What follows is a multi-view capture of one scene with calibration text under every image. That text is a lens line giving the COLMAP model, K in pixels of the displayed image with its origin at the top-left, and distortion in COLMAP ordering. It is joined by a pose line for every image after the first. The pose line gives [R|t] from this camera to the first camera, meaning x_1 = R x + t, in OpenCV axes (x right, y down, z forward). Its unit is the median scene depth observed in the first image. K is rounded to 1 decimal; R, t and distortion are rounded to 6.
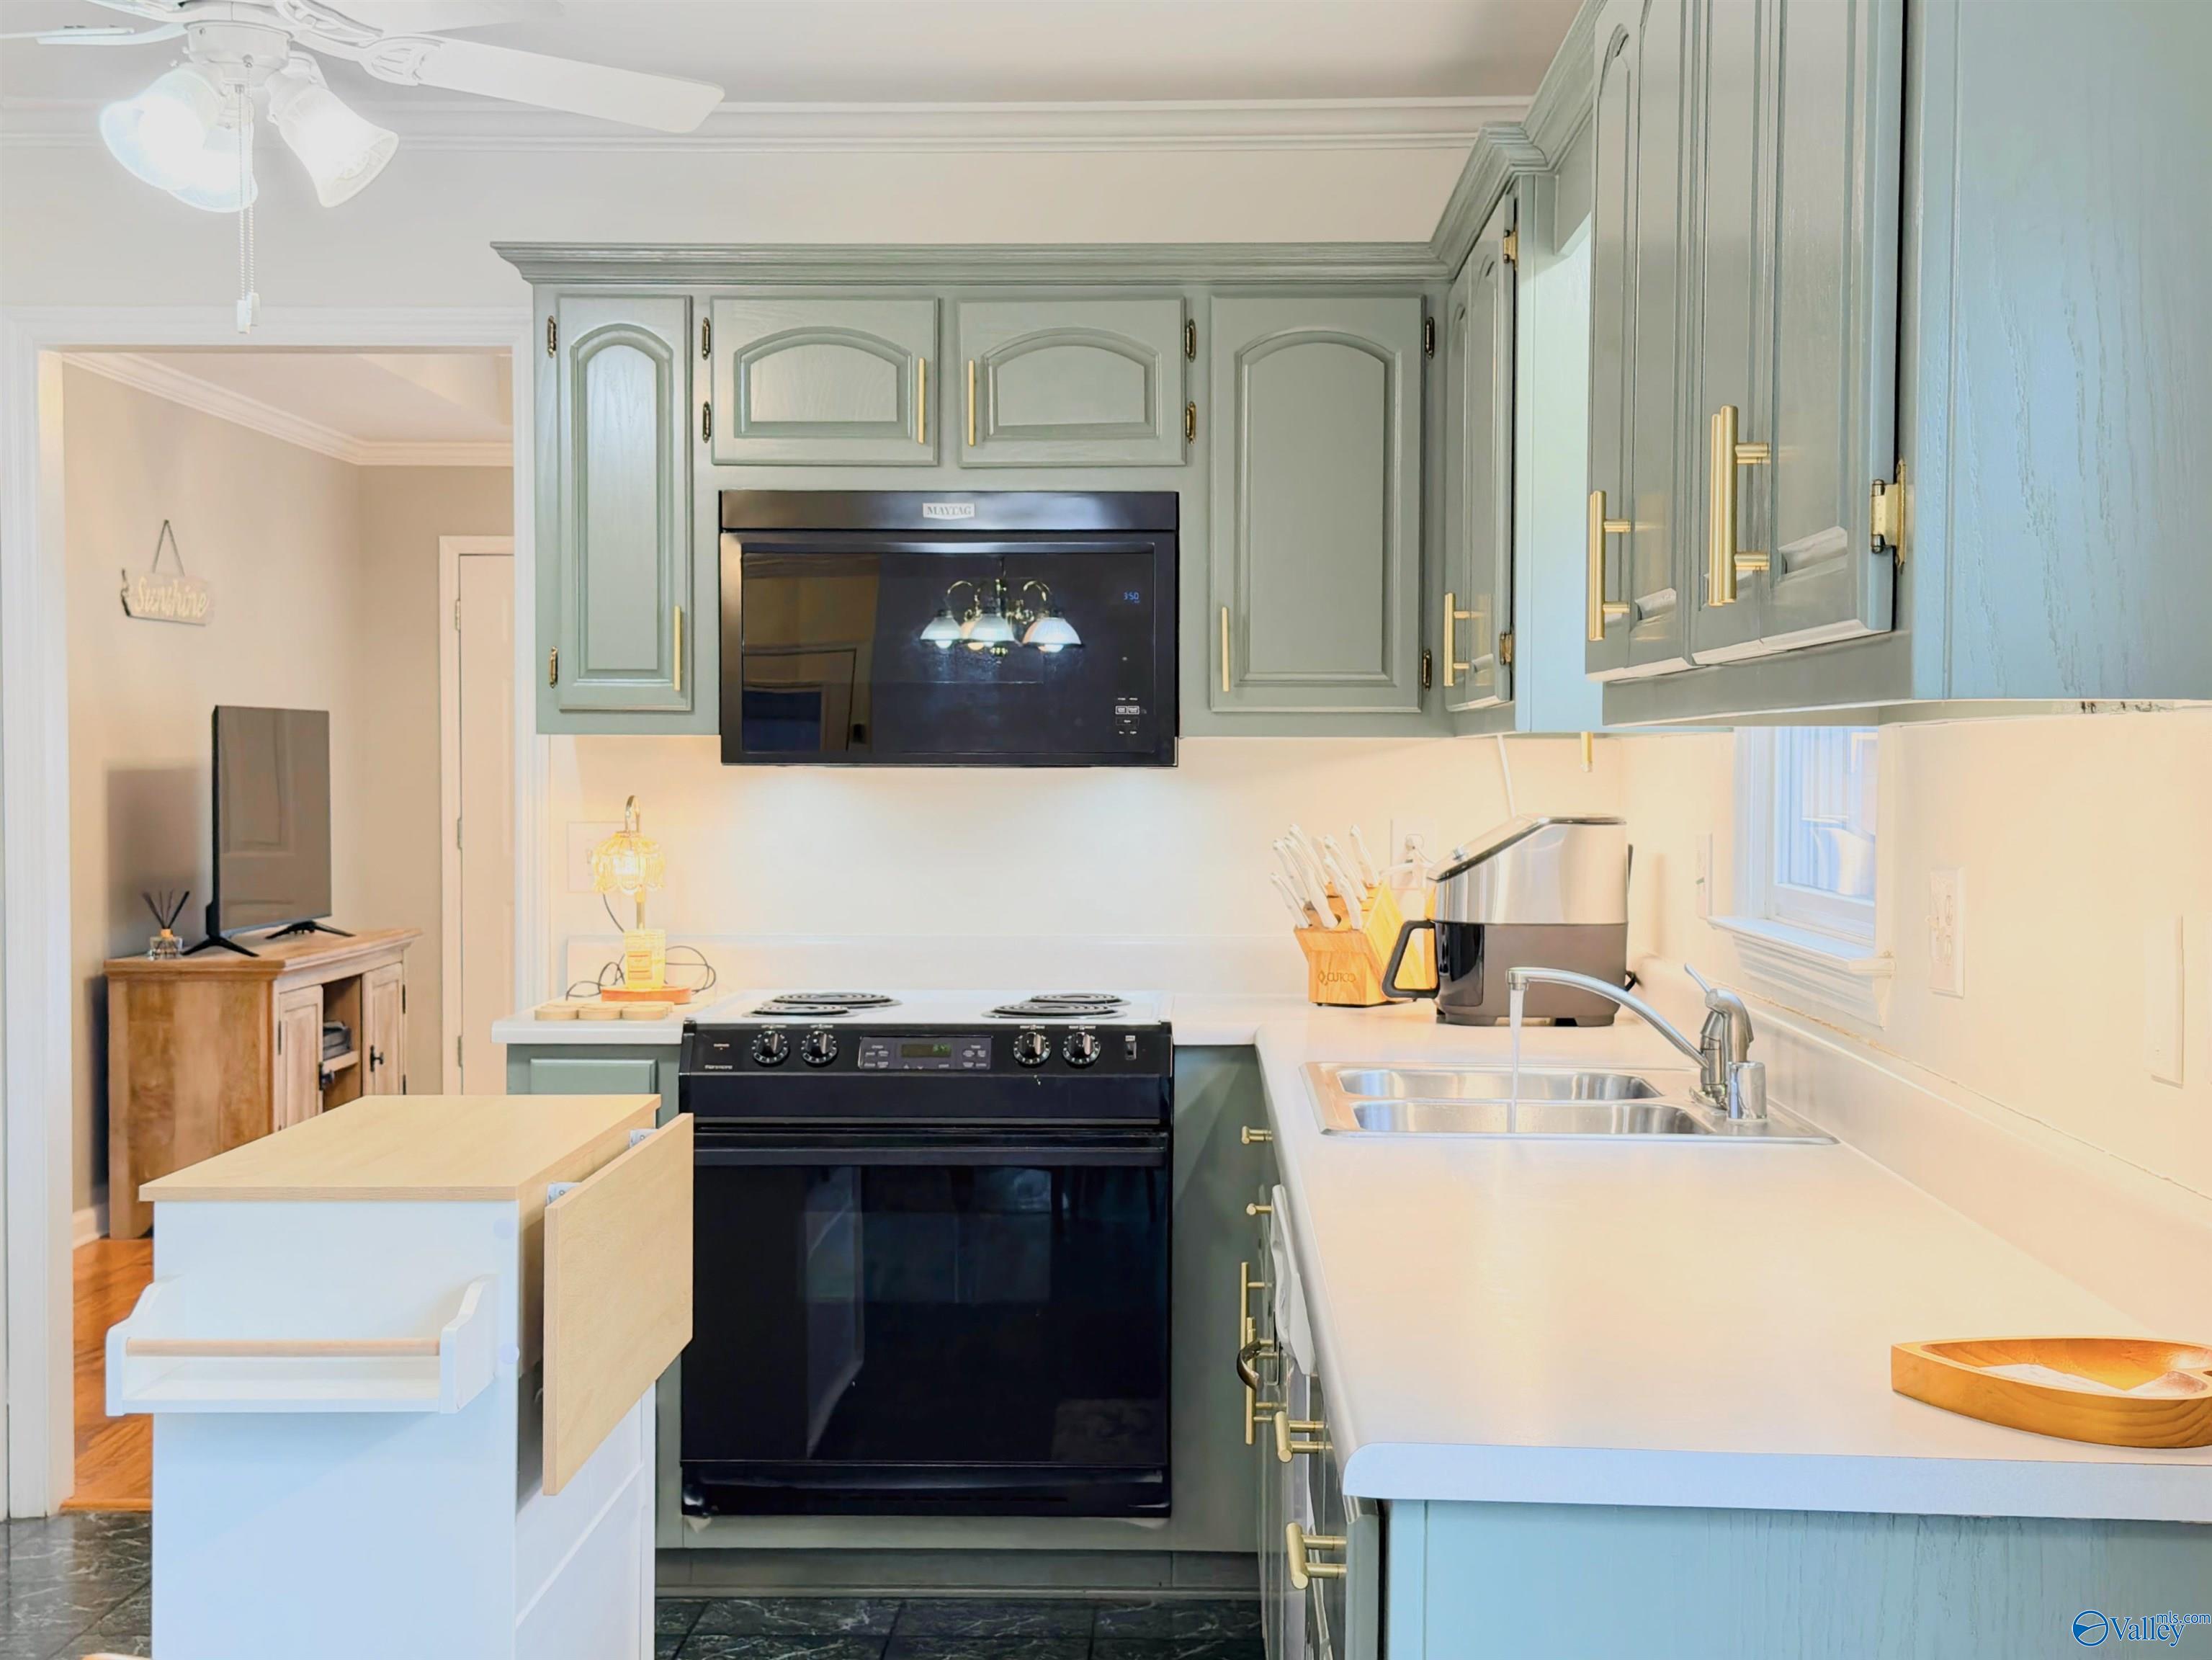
lens RADIAL K [[3191.5, 0, 1106.0], [0, 3191.5, 830.0], [0, 0, 1]] dist [0.109611, 0.080792]
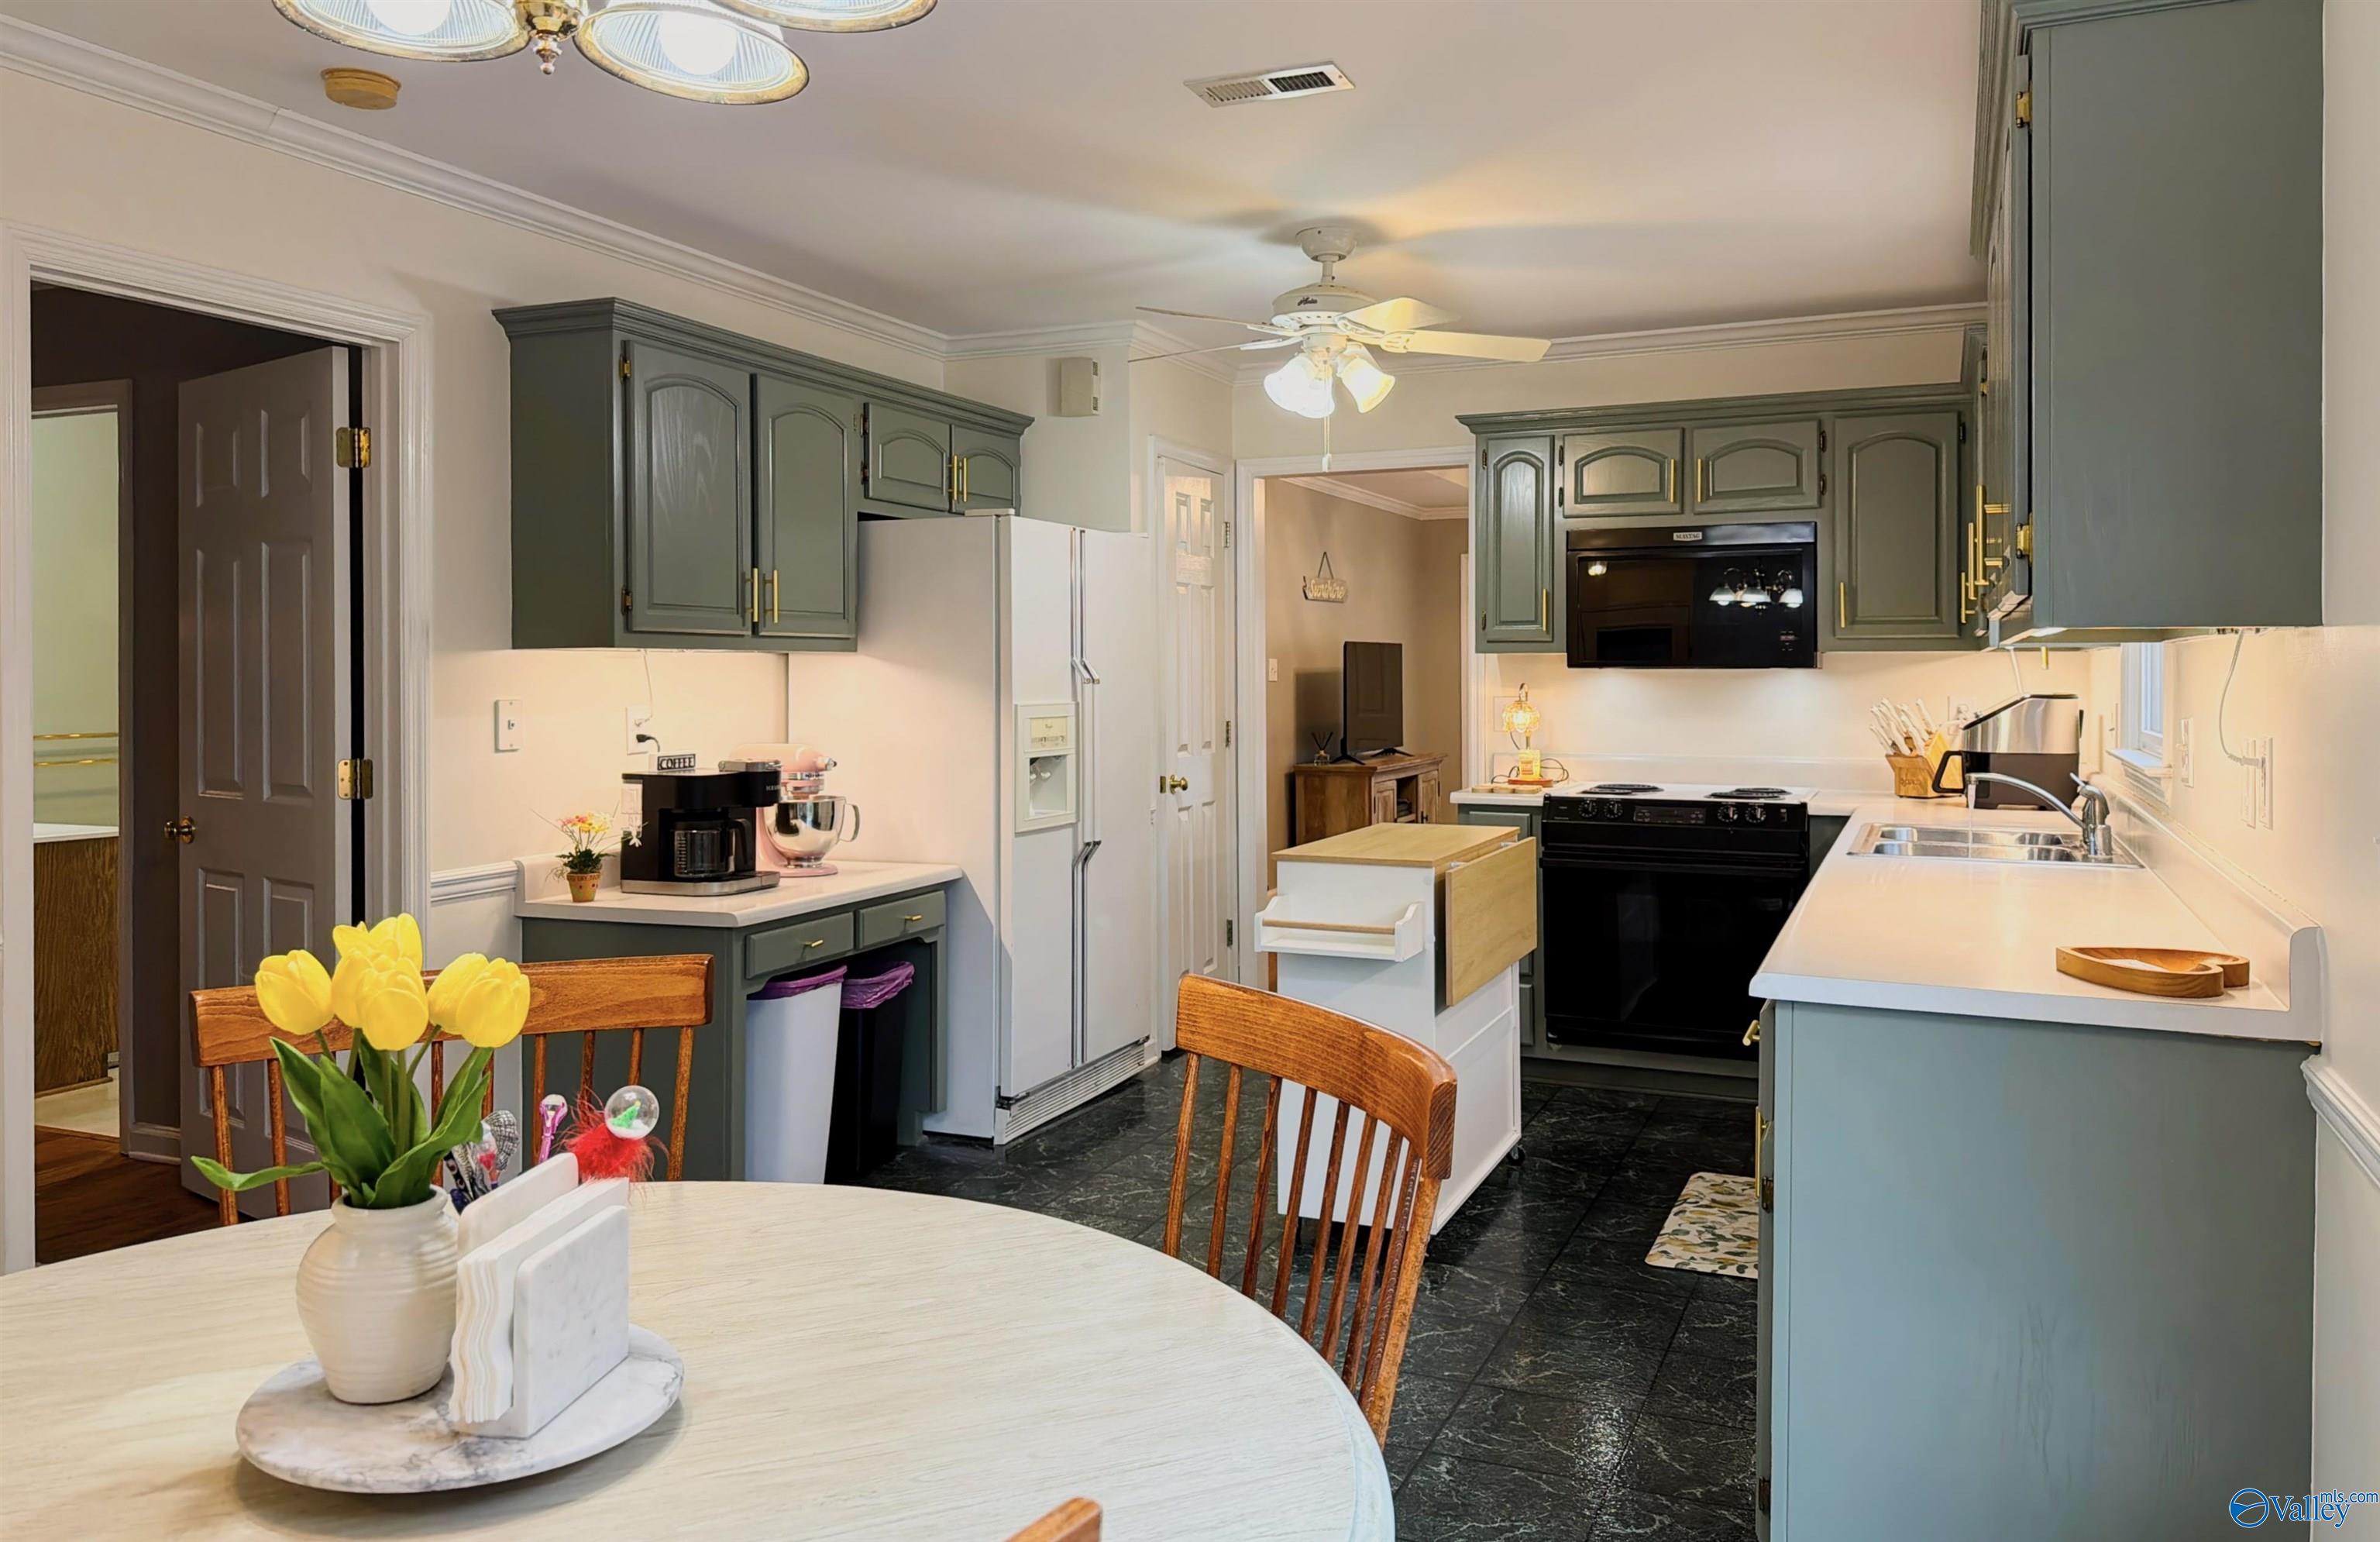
lens RADIAL K [[1708.5, 0, 1189.9], [0, 1708.5, 662.7], [0, 0, 1]] dist [0.126533, -0.200127]
pose [[0.930379, -0.005663, -0.366555, 0.054044], [-0.003765, 0.999680, -0.025000, 0.004126], [0.366579, 0.024639, 0.930061, -0.084880]]
